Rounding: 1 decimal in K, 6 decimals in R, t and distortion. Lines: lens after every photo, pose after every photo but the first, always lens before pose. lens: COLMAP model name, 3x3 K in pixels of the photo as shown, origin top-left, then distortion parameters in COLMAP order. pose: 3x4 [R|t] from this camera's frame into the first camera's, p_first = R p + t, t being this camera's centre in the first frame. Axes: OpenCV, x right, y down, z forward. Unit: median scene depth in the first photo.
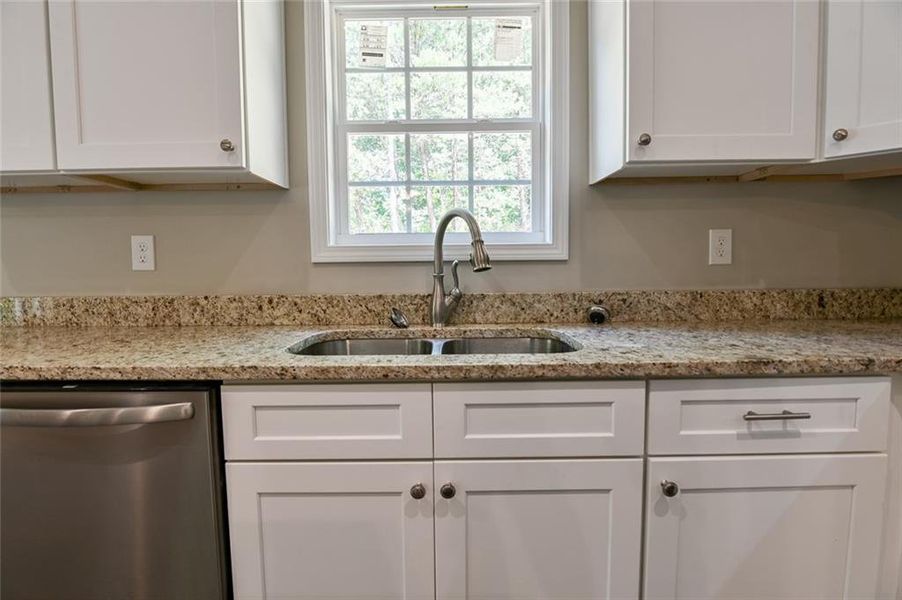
lens RADIAL K [[443.6, 0, 451.0], [0, 443.6, 300.0], [0, 0, 1]] dist [-0.020753, -0.000353]
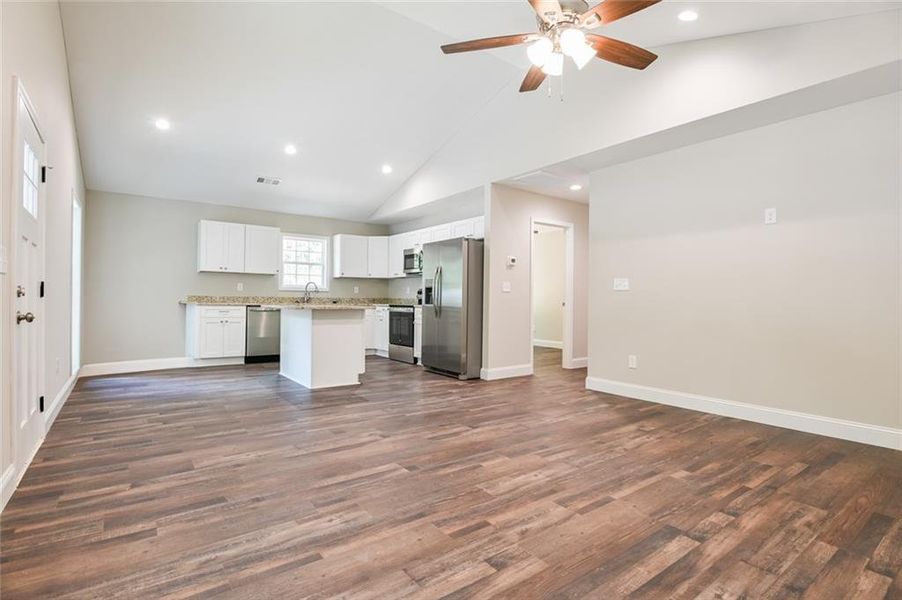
lens RADIAL K [[443.6, 0, 451.0], [0, 443.6, 300.0], [0, 0, 1]] dist [-0.020753, -0.000353]
pose [[0.803157, 0.021240, 0.595388, -1.734877], [0.025123, 0.997268, -0.069467, 0.419433], [-0.595237, 0.070751, 0.800429, -4.136365]]
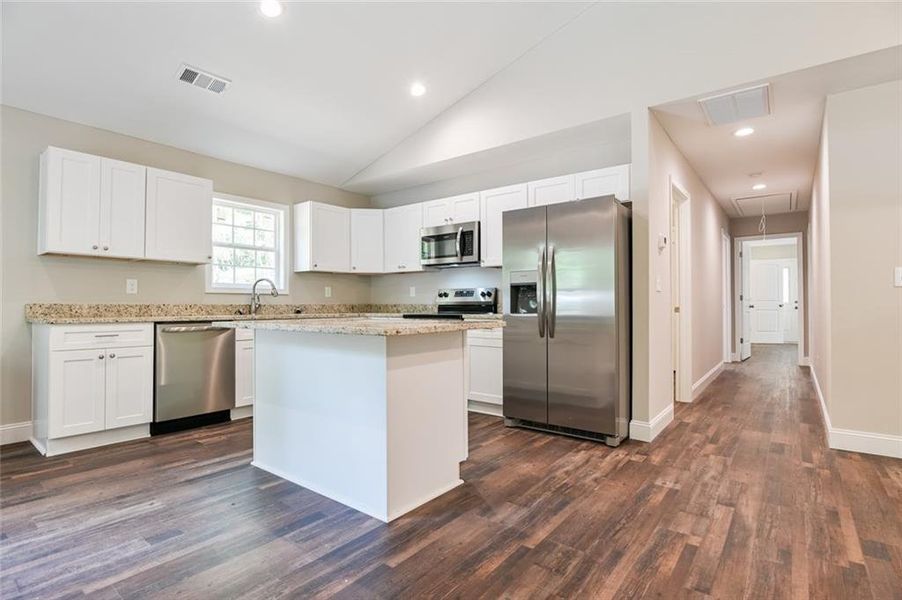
lens RADIAL K [[443.6, 0, 451.0], [0, 443.6, 300.0], [0, 0, 1]] dist [-0.020753, -0.000353]
pose [[0.614483, 0.019466, 0.788690, -1.582499], [0.055616, 0.996140, -0.067917, 0.239056], [-0.786967, 0.085598, 0.611028, -1.933010]]
